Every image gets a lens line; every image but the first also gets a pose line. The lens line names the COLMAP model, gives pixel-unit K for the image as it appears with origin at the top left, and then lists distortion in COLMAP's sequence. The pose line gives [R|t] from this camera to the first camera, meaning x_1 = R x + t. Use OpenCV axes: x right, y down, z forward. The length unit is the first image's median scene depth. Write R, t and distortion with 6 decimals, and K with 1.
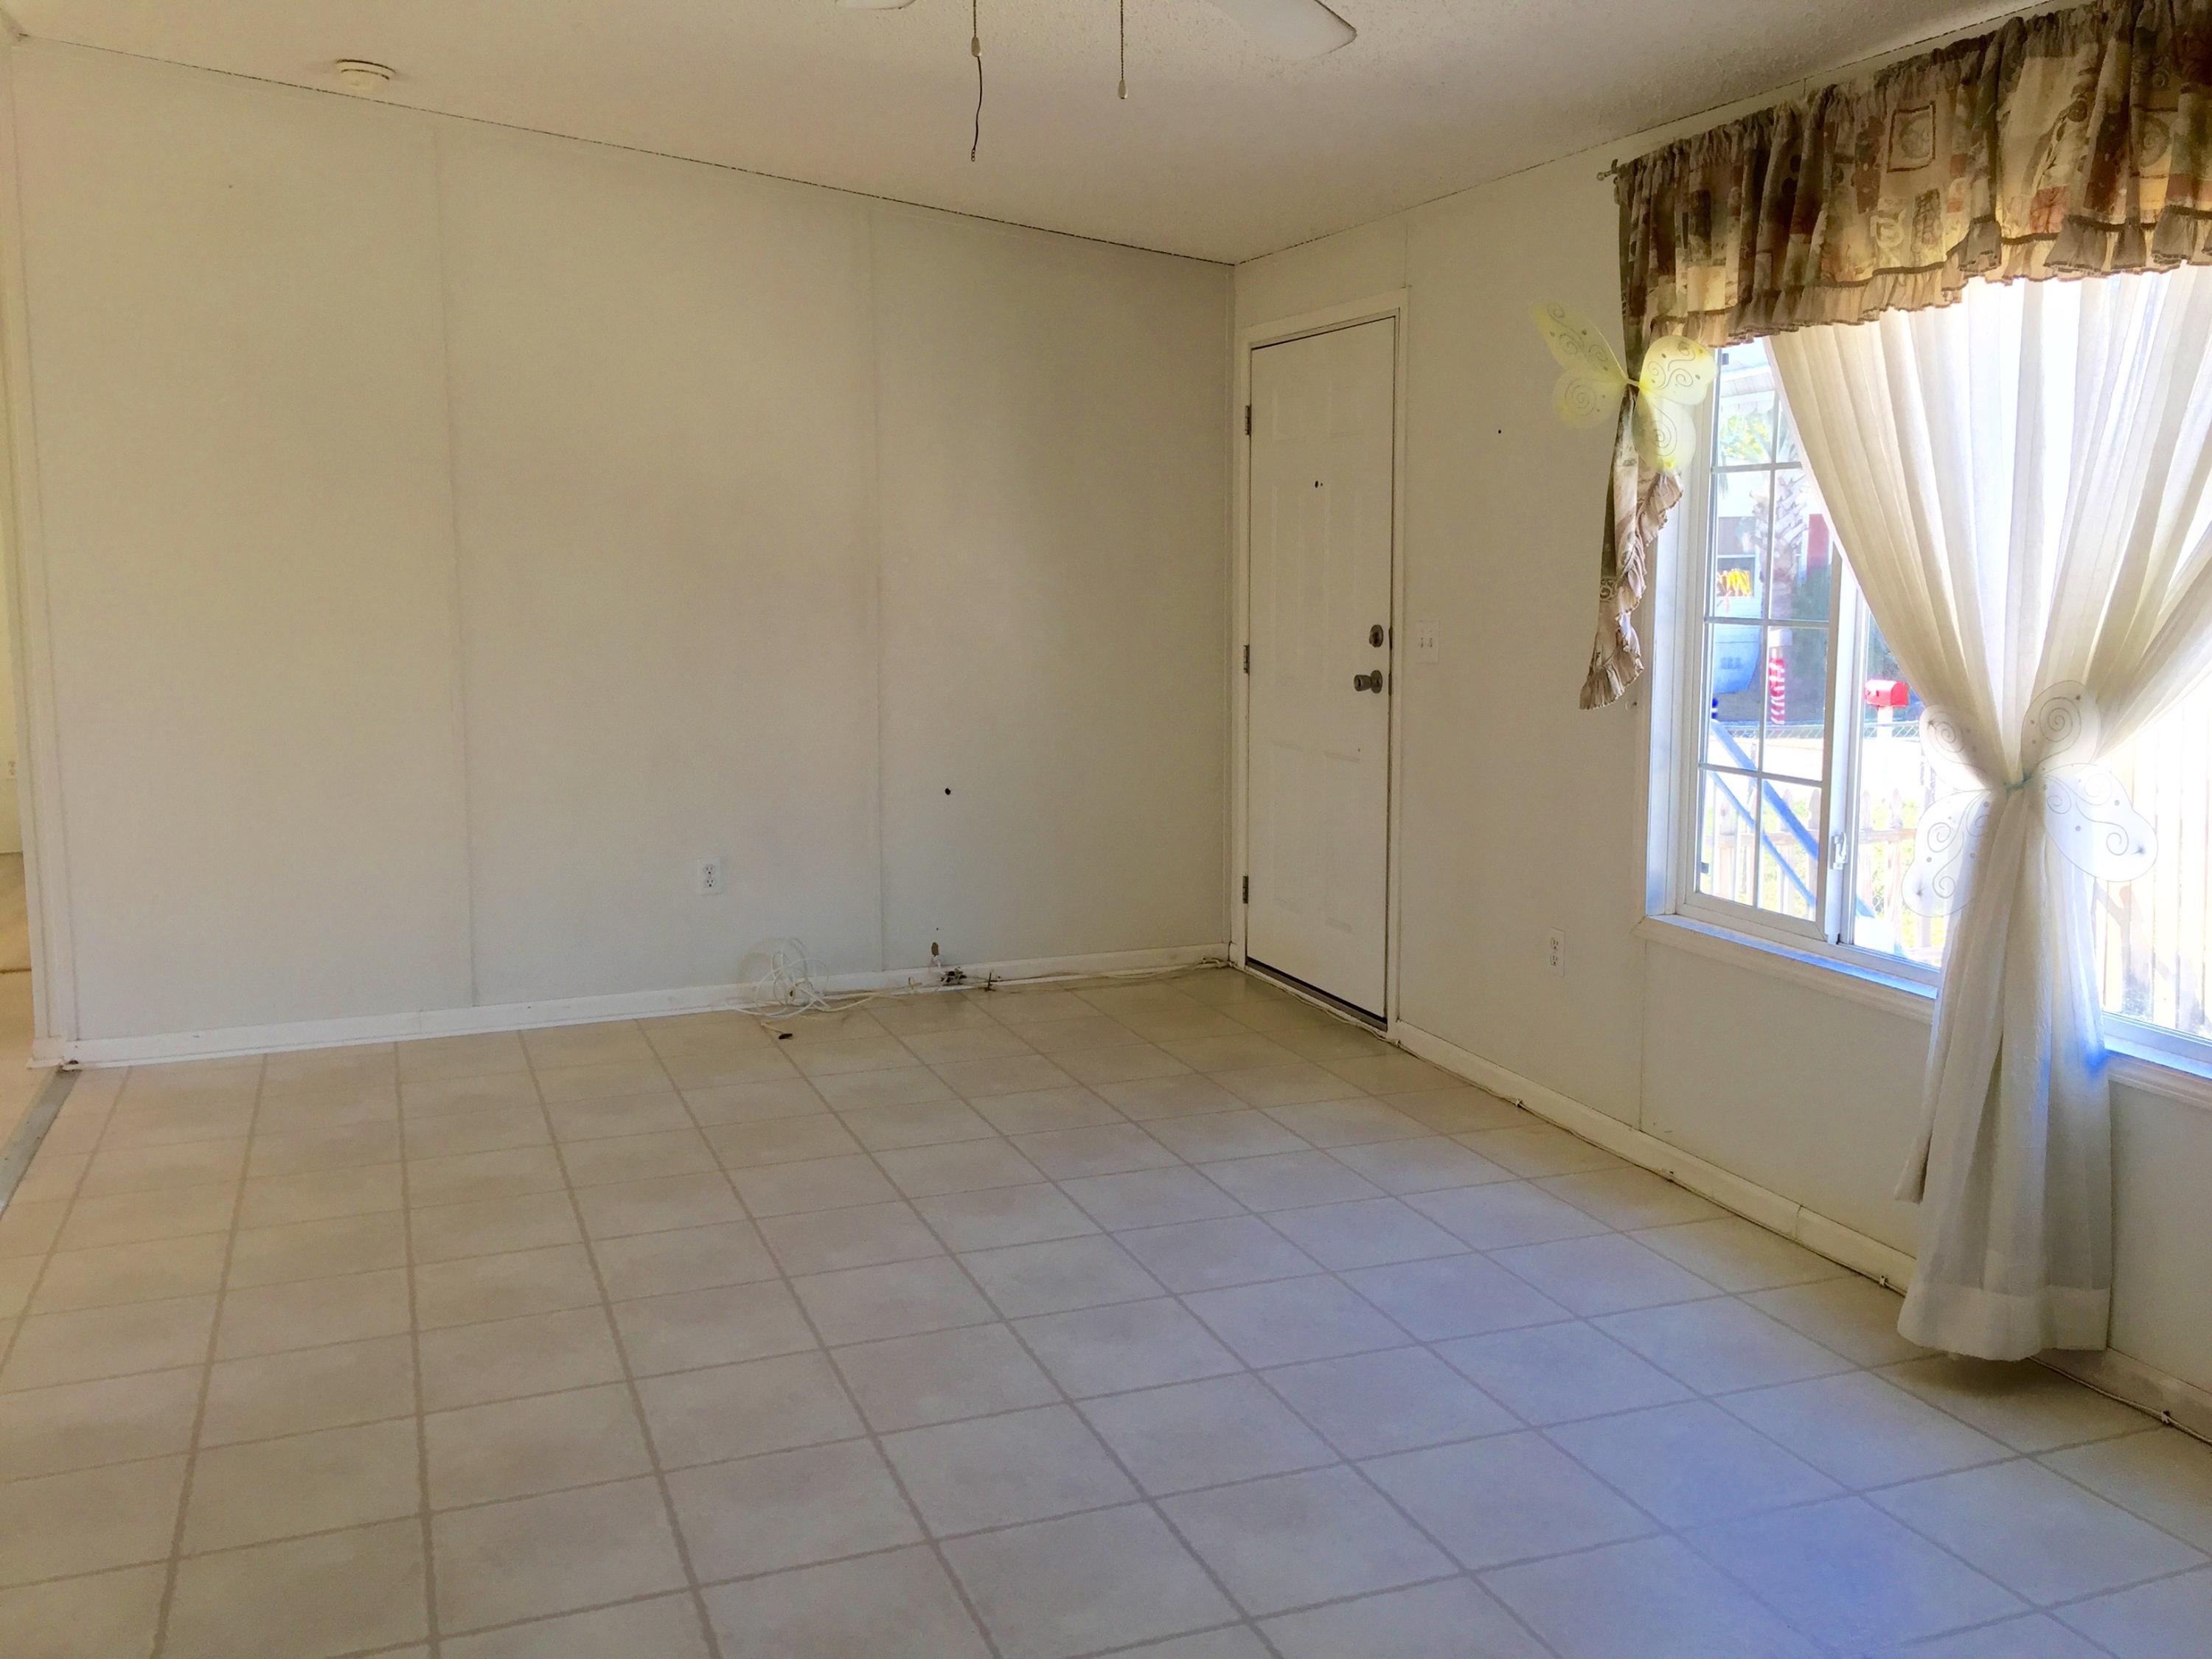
lens RADIAL K [[1917.1, 0, 1097.8], [0, 1917.1, 818.2], [0, 0, 1]] dist [0.070651, -0.093136]
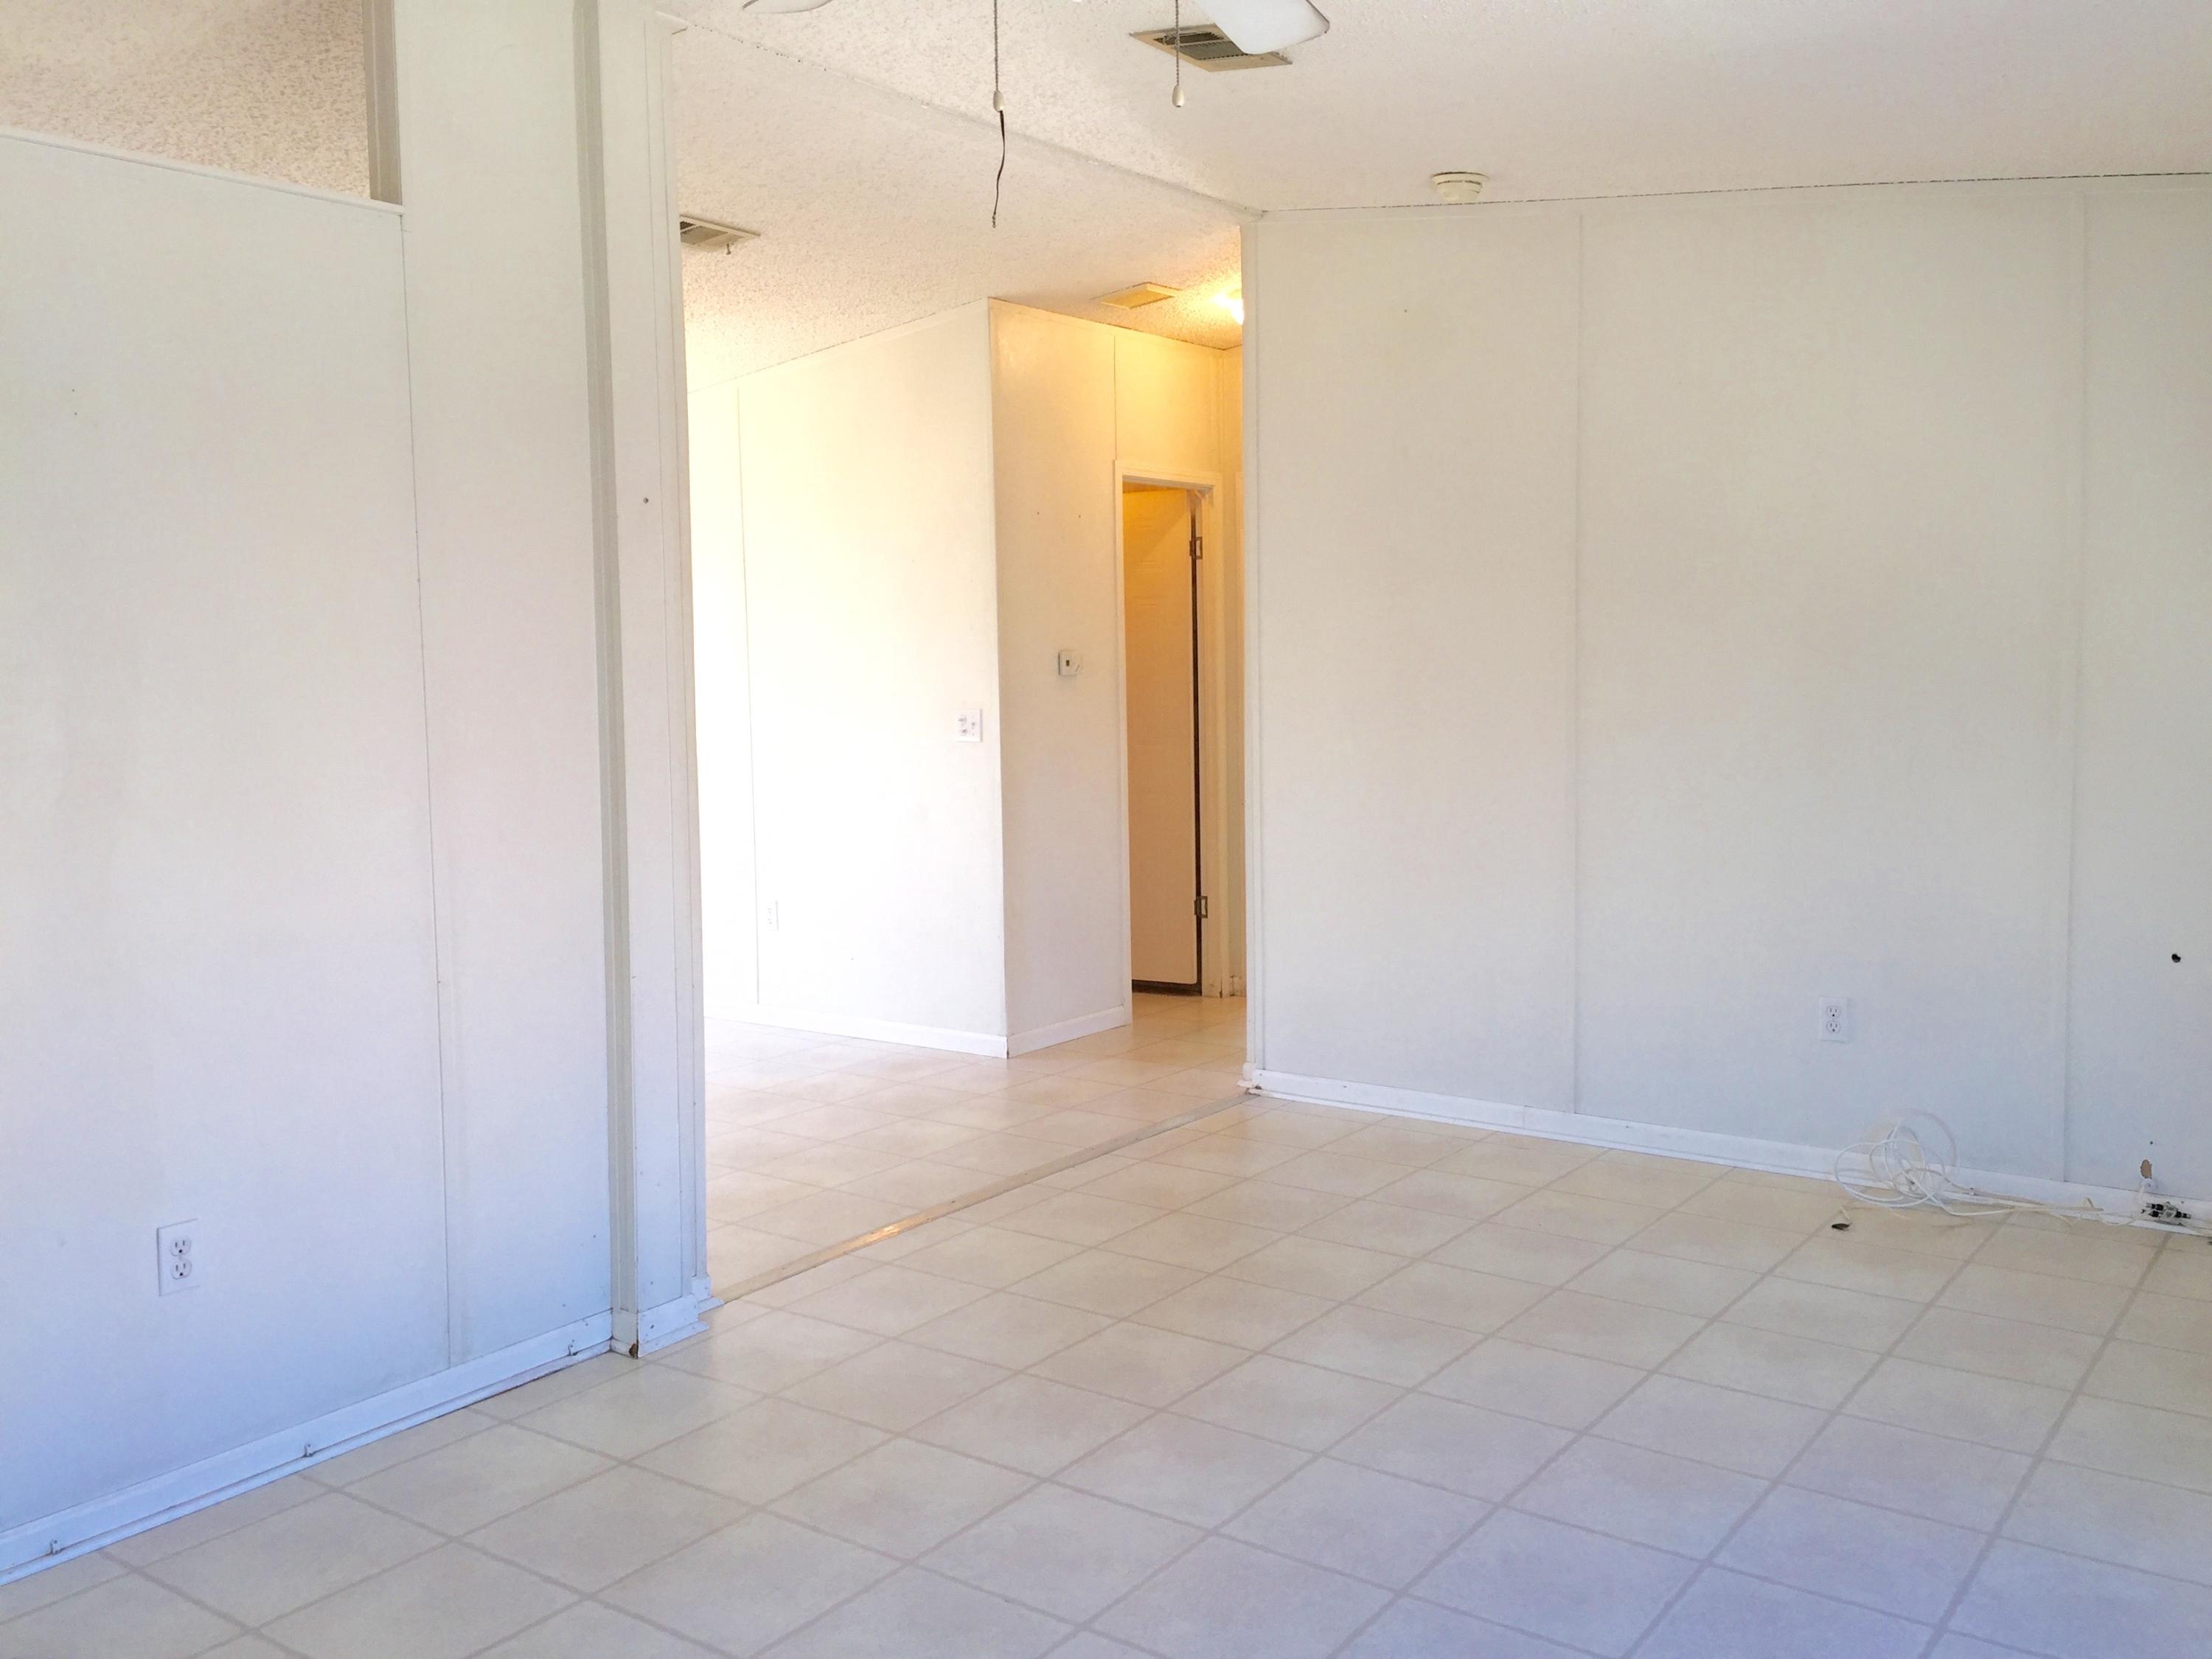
lens RADIAL K [[1917.1, 0, 1097.4], [0, 1917.1, 816.4], [0, 0, 1]] dist [0.070651, -0.093136]
pose [[0.532064, 0.068498, -0.843929, 0.375309], [-0.102306, 0.994621, 0.016229, -0.043625], [0.840501, 0.077704, 0.536209, 0.294069]]
